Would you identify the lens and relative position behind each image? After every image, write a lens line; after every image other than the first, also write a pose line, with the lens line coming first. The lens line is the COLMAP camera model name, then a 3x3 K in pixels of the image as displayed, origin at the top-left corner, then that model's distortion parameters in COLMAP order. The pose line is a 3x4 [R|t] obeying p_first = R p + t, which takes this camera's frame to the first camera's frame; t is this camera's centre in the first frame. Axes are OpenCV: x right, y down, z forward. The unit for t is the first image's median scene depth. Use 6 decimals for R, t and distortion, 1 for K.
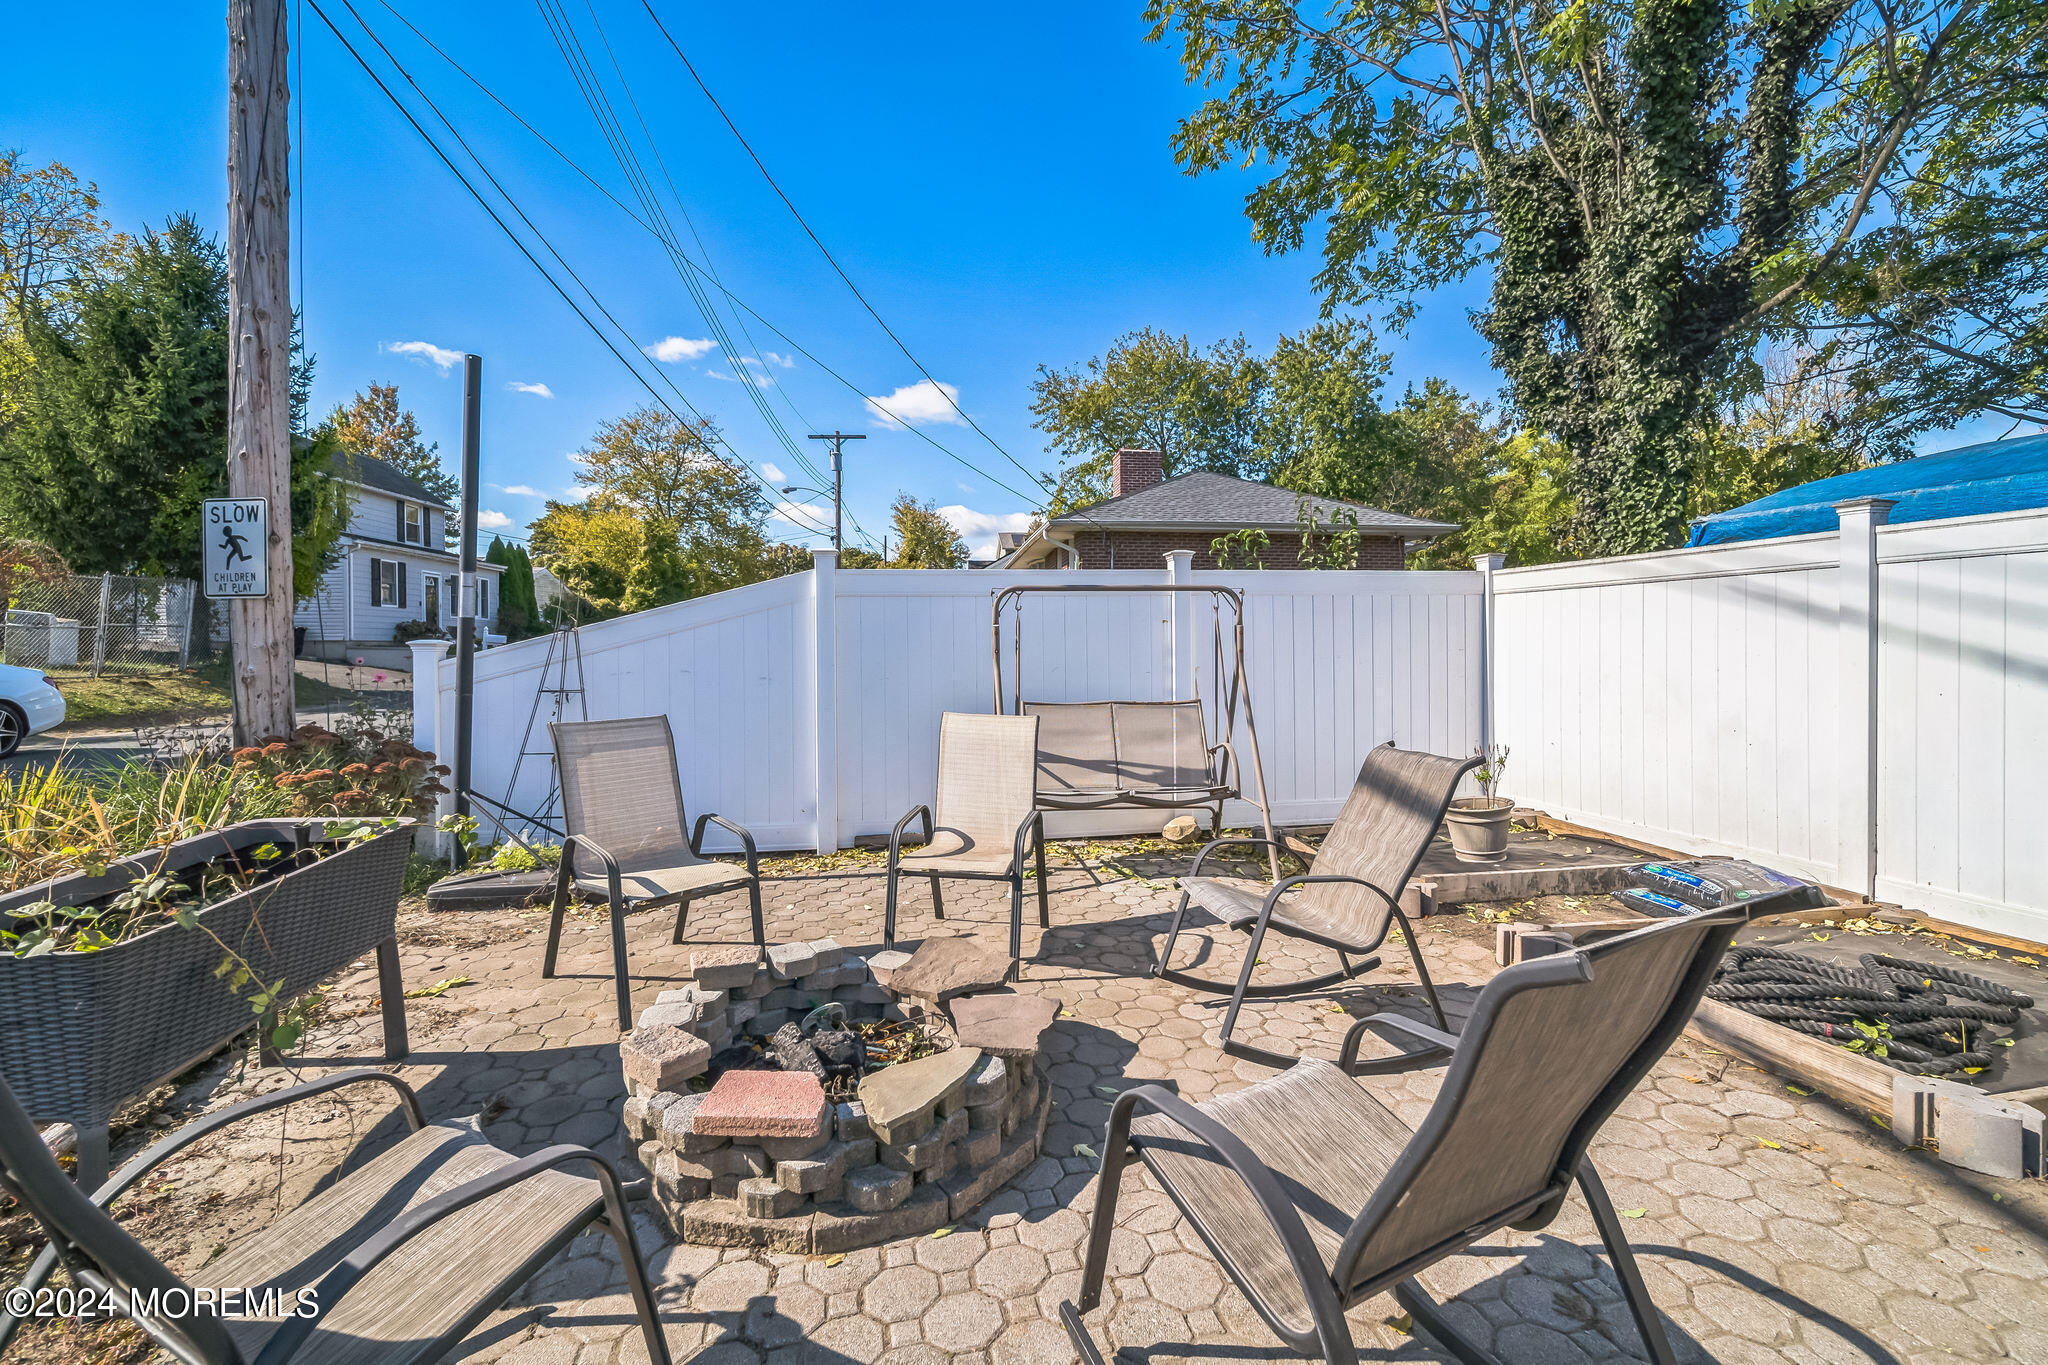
lens RADIAL K [[863.2, 0, 1026.2], [0, 863.2, 667.0], [0, 0, 1]] dist [-0.001418, -0.001111]
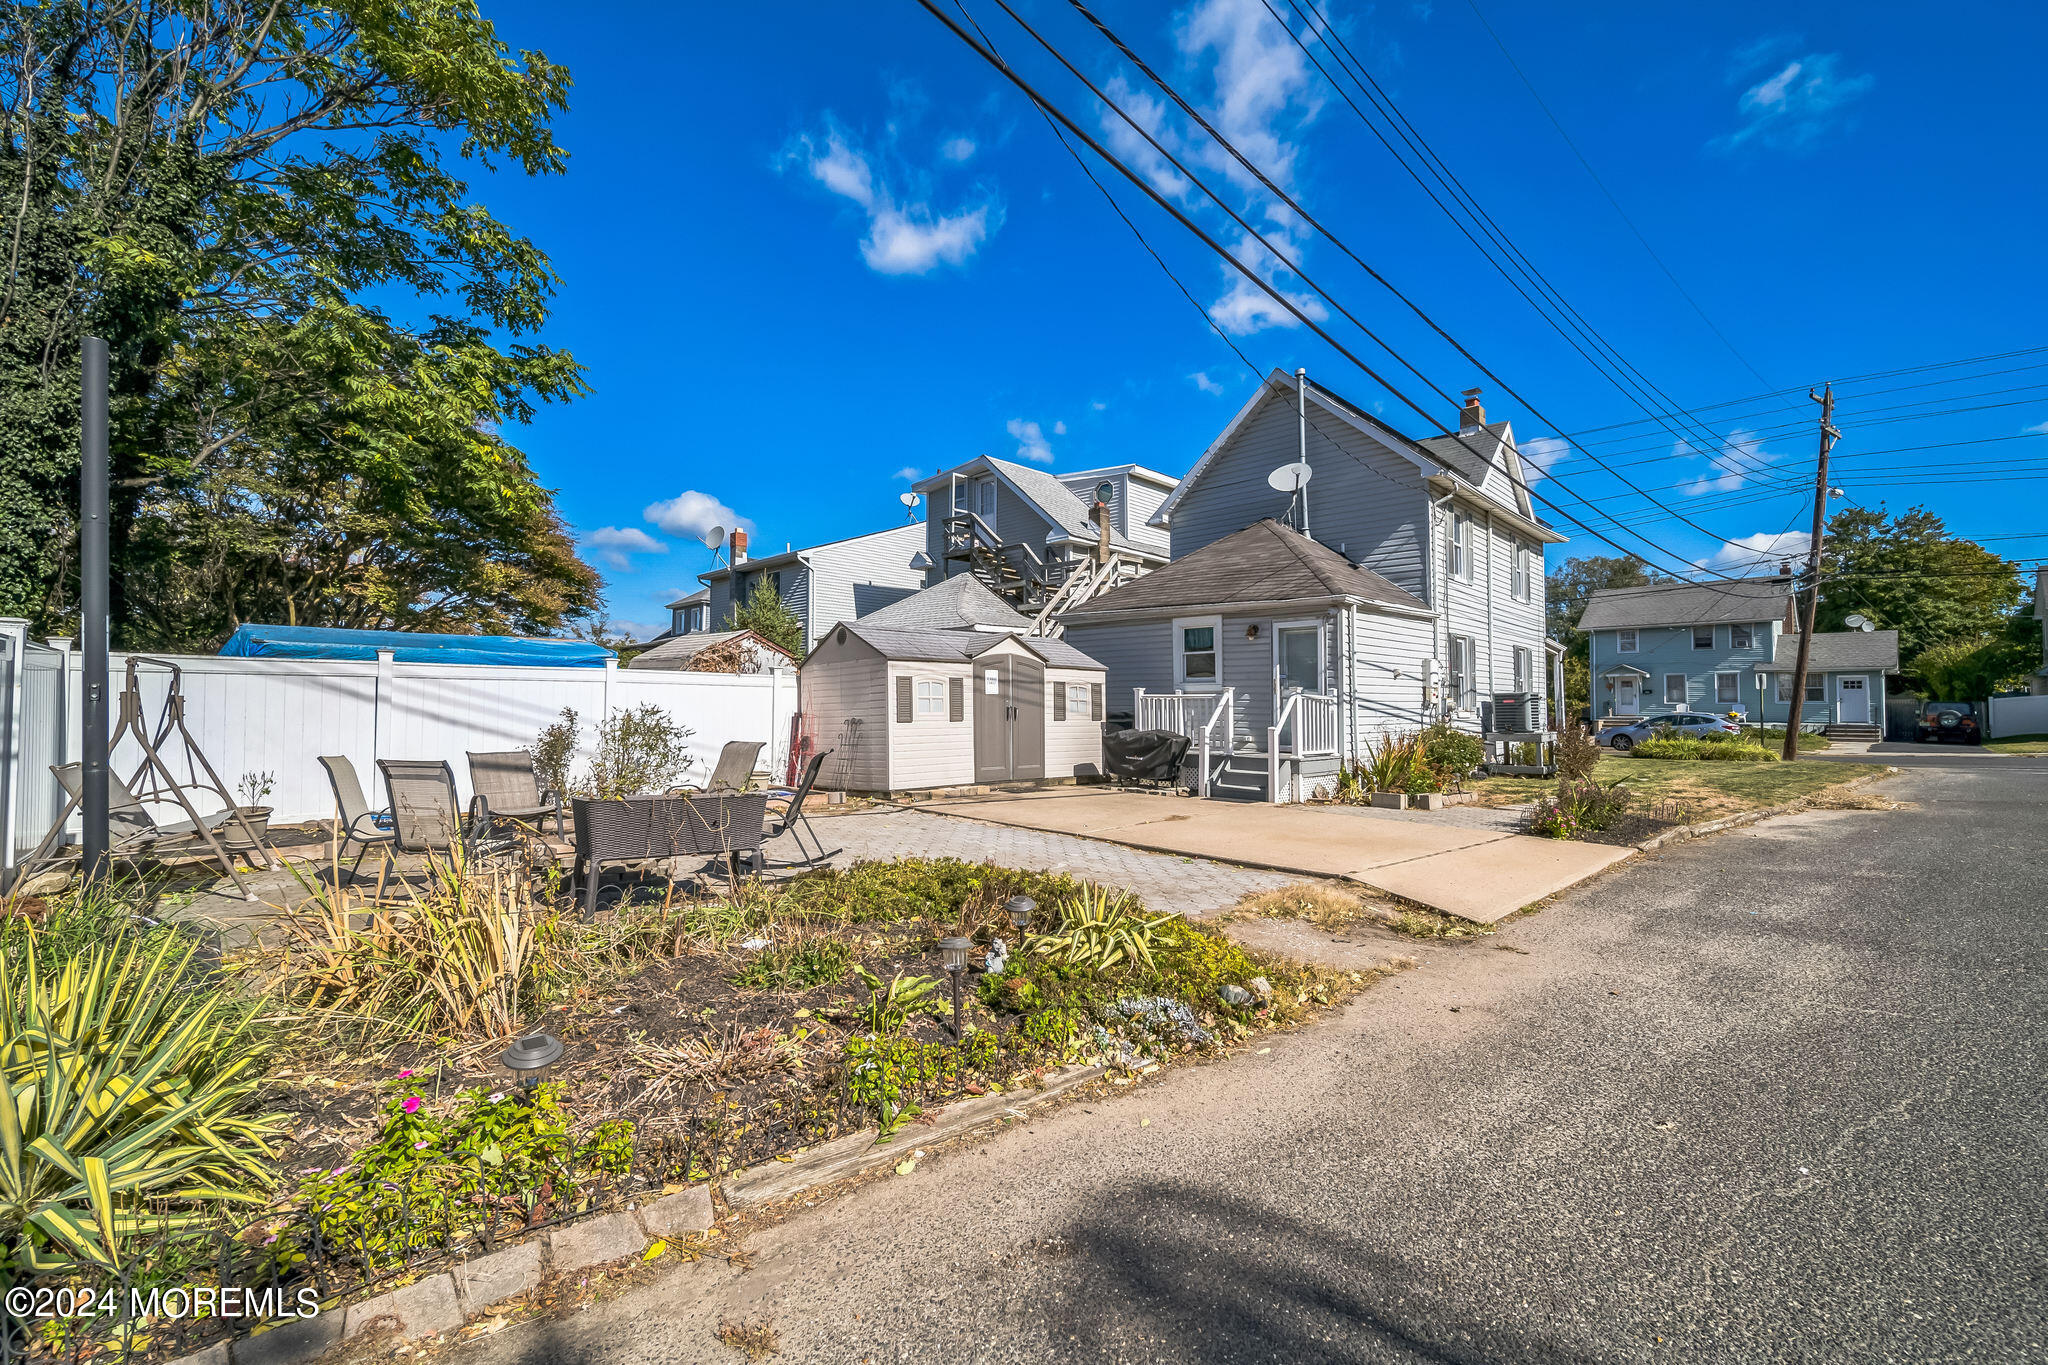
lens RADIAL K [[861.4, 0, 1024.1], [0, 861.4, 673.7], [0, 0, 1]] dist [-0.000914, -0.000152]
pose [[-0.531535, 0.038911, 0.846142, -1.196058], [0.019109, 0.999241, -0.033947, -0.009073], [-0.846821, -0.001875, -0.531875, 0.470030]]
